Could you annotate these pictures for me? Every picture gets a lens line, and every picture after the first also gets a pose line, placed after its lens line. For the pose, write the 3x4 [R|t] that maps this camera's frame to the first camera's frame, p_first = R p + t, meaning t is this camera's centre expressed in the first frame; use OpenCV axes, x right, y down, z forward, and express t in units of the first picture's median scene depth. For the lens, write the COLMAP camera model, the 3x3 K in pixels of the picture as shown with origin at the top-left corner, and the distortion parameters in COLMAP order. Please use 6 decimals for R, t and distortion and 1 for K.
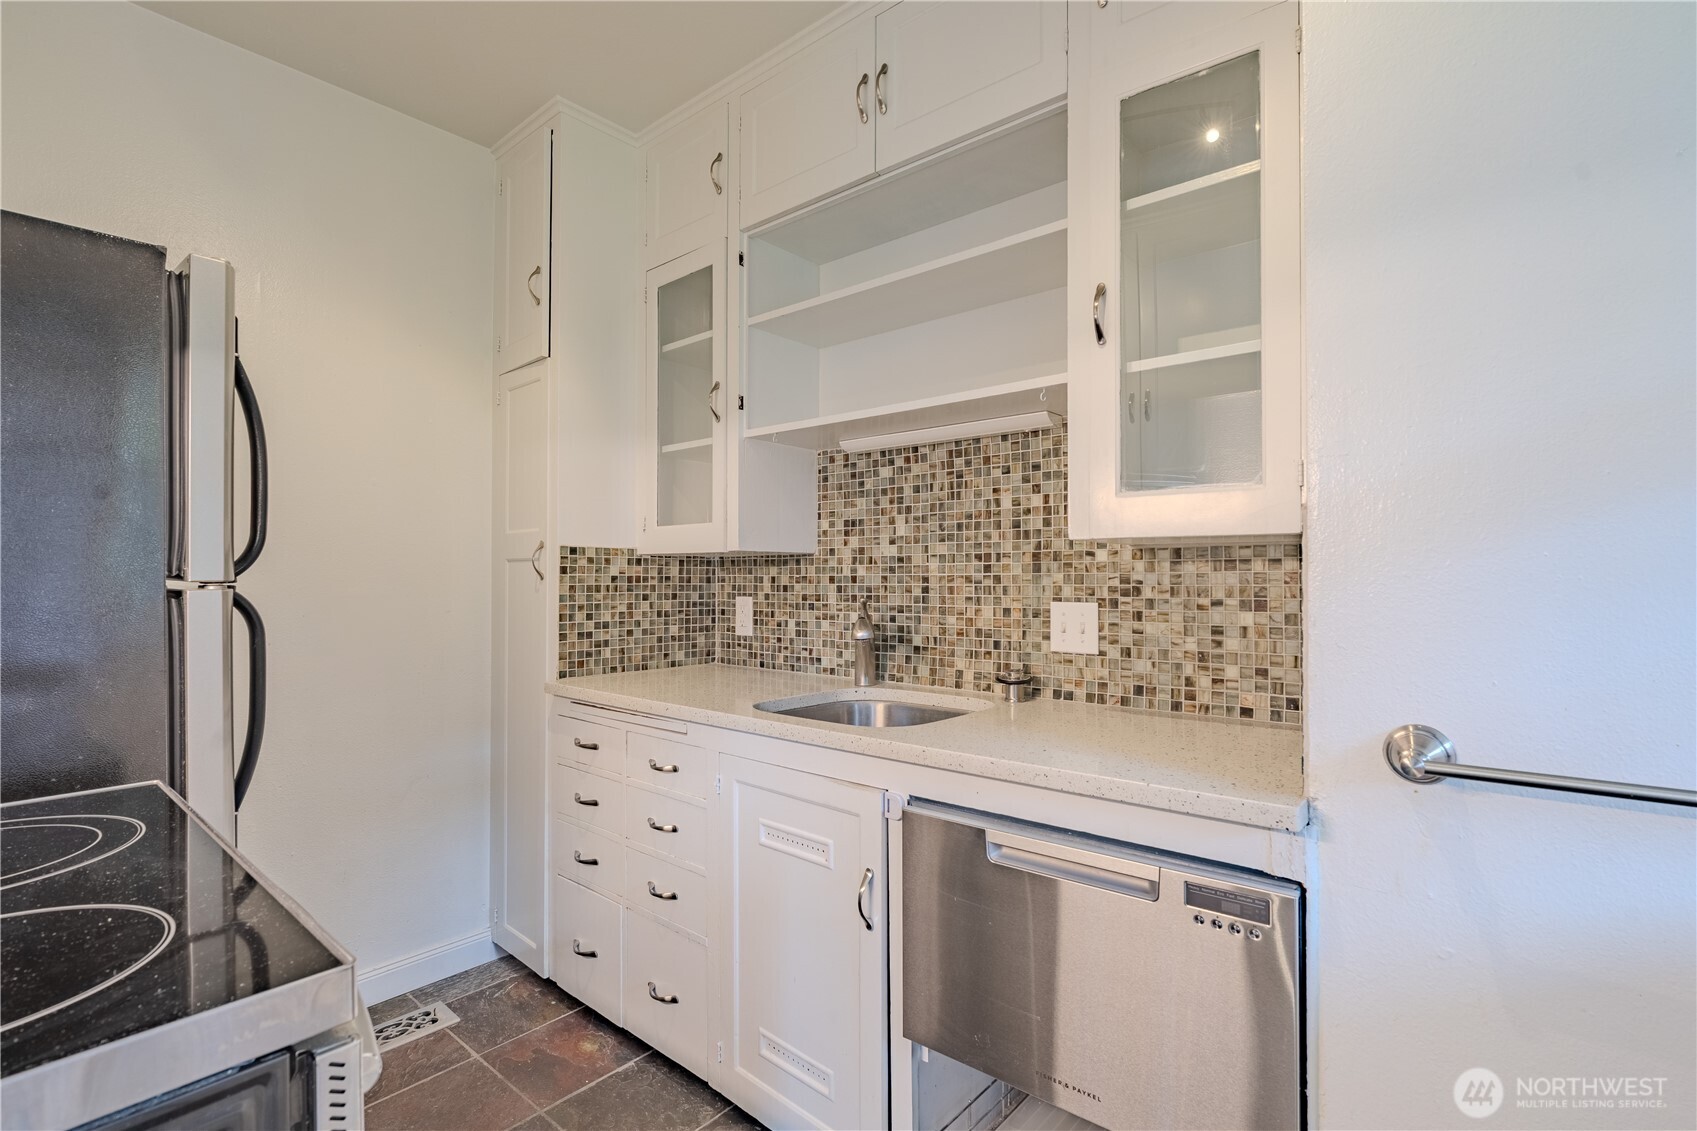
lens RADIAL K [[788.2, 0, 848.5], [0, 788.2, 565.5], [0, 0, 1]] dist [-0.001778, 0.000232]
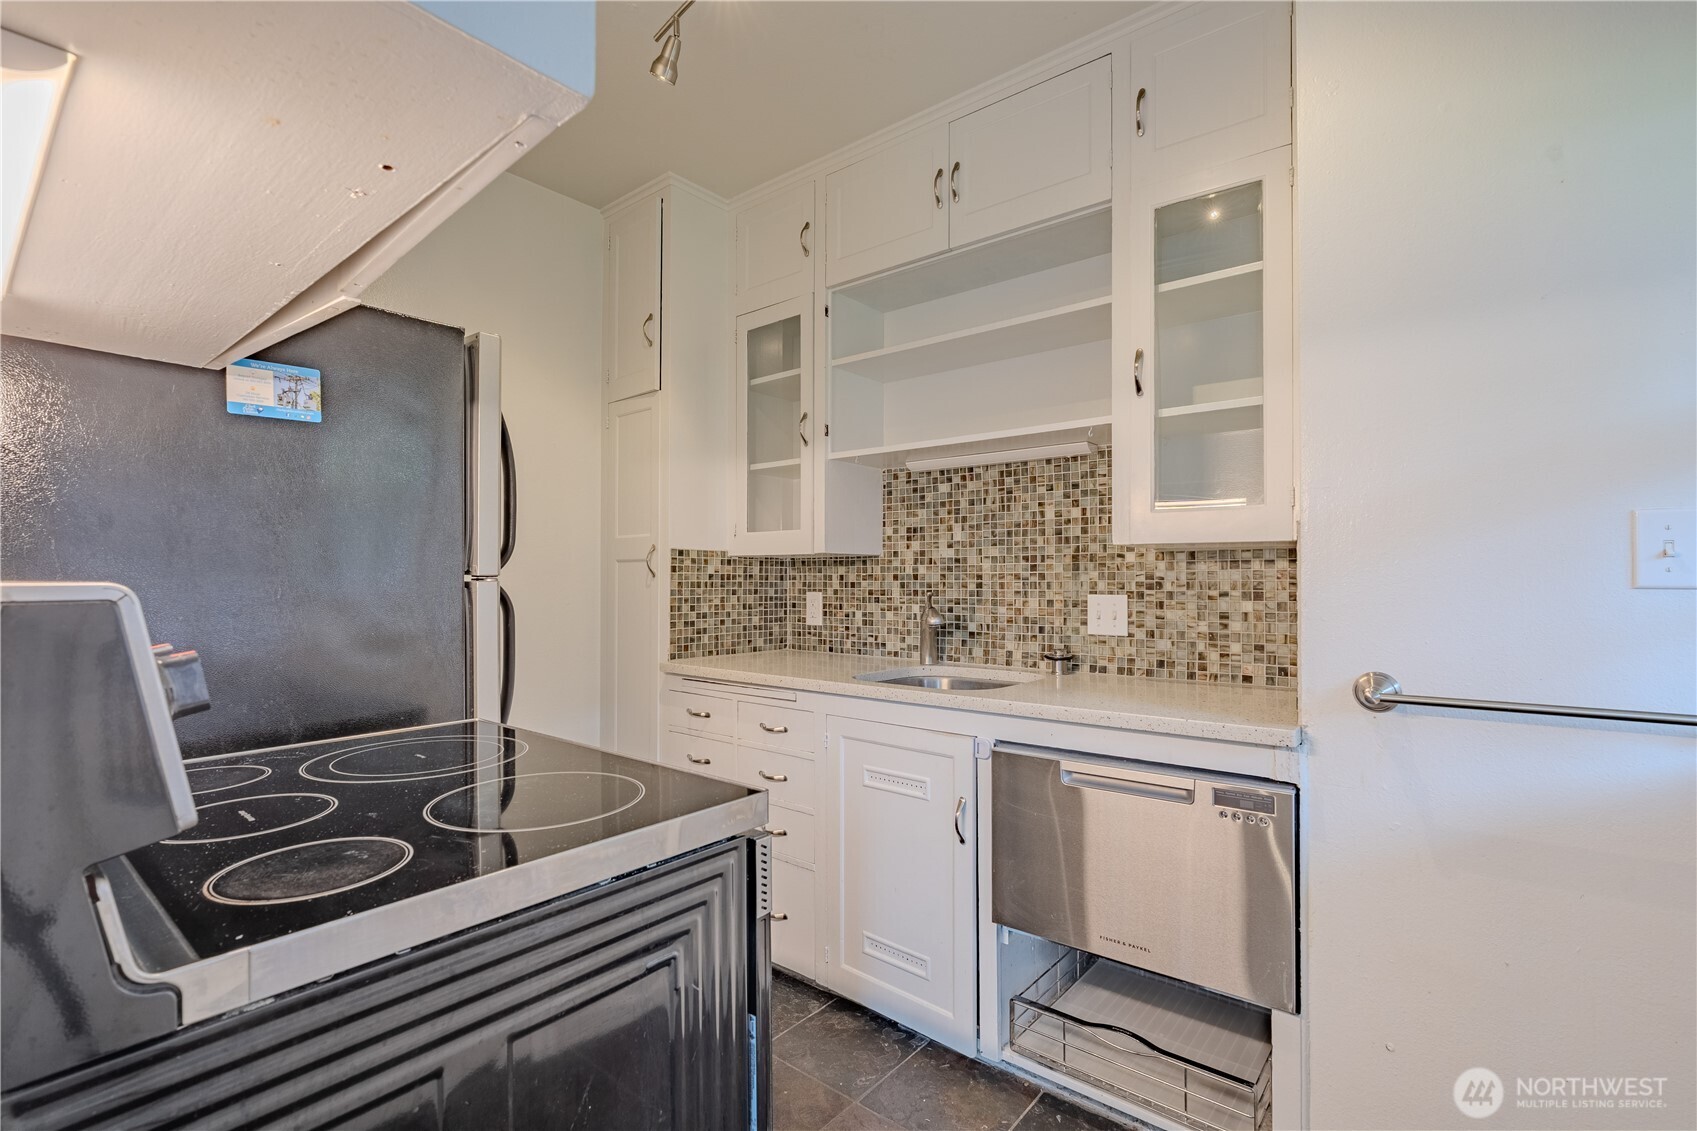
lens RADIAL K [[780.6, 0, 841.8], [0, 780.6, 568.3], [0, 0, 1]] dist [-0.000291, -0.000260]
pose [[0.999834, 0.001167, 0.018173, -0.129697], [-0.001175, 0.999999, 0.000432, 0.004035], [-0.018172, -0.000453, 0.999835, -0.188977]]
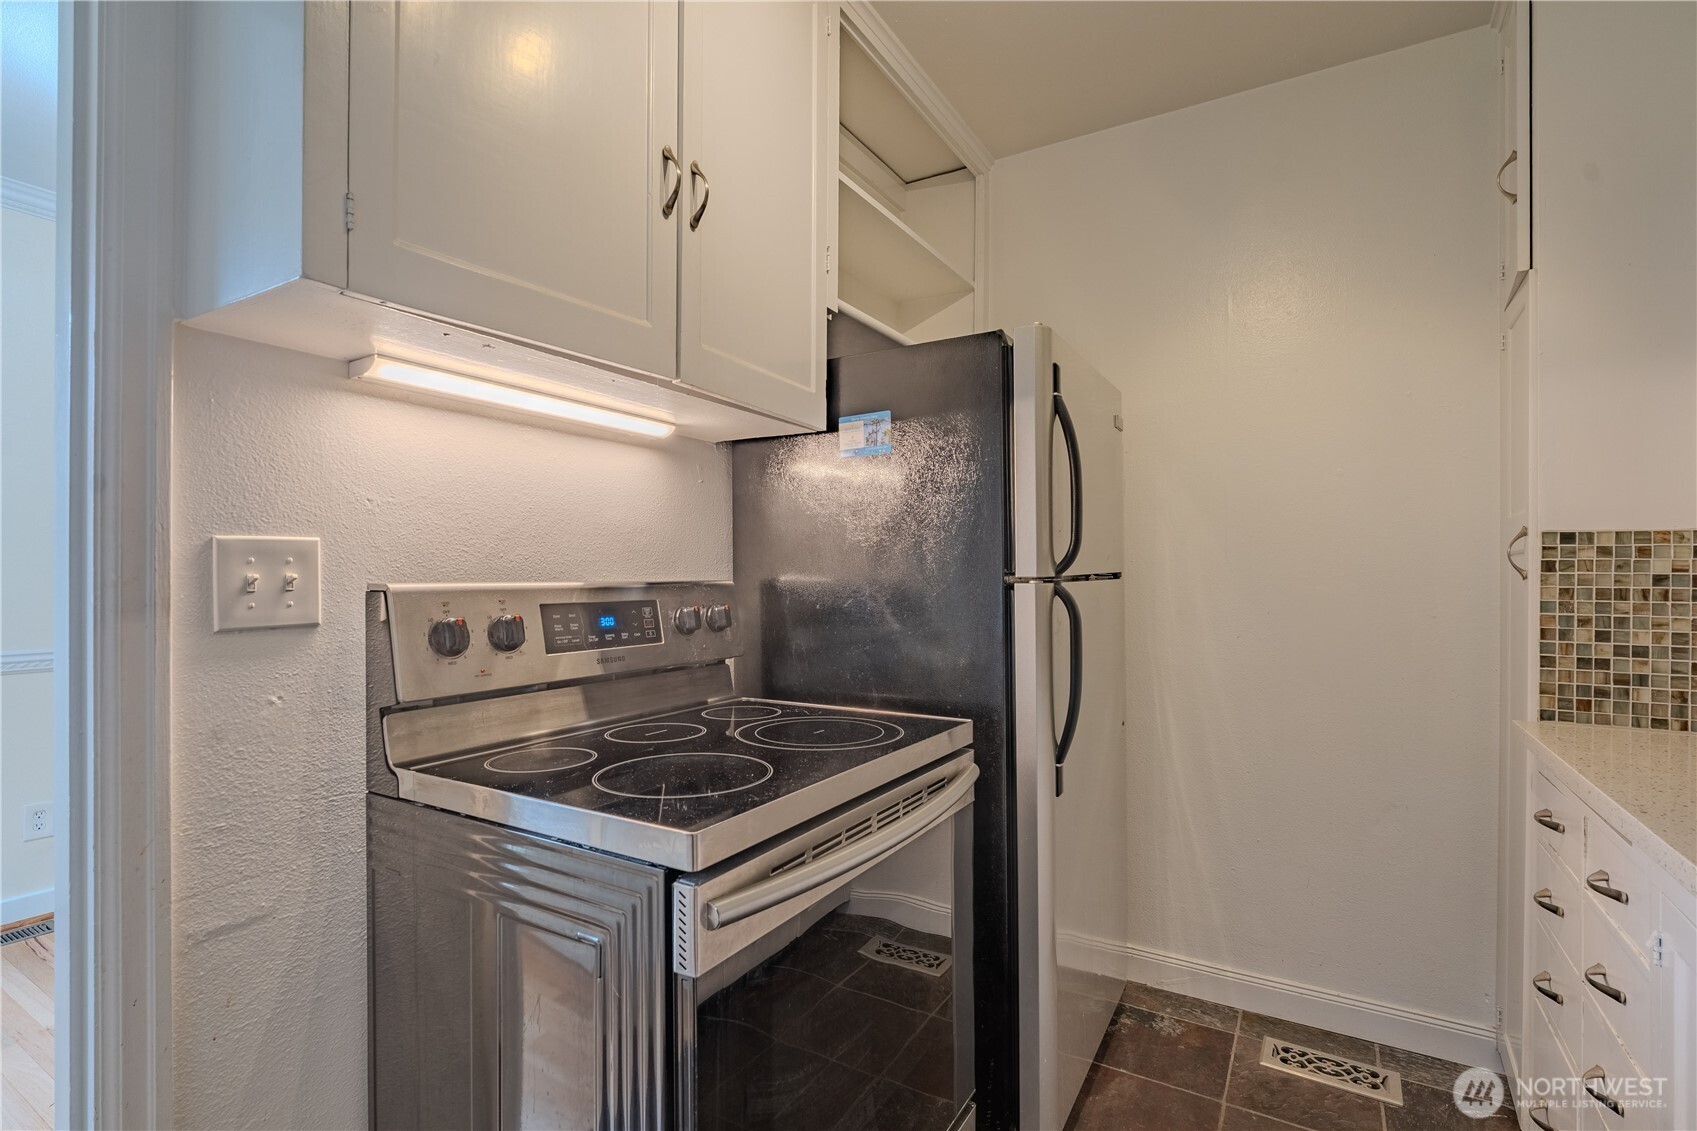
lens RADIAL K [[804.8, 0, 848.5], [0, 804.8, 565.5], [0, 0, 1]] dist [-0.002231, -0.000280]
pose [[0.167505, -0.006401, -0.985851, 0.240654], [0.009551, 0.999943, -0.004870, 0.002766], [0.985825, -0.008600, 0.167556, 0.270990]]
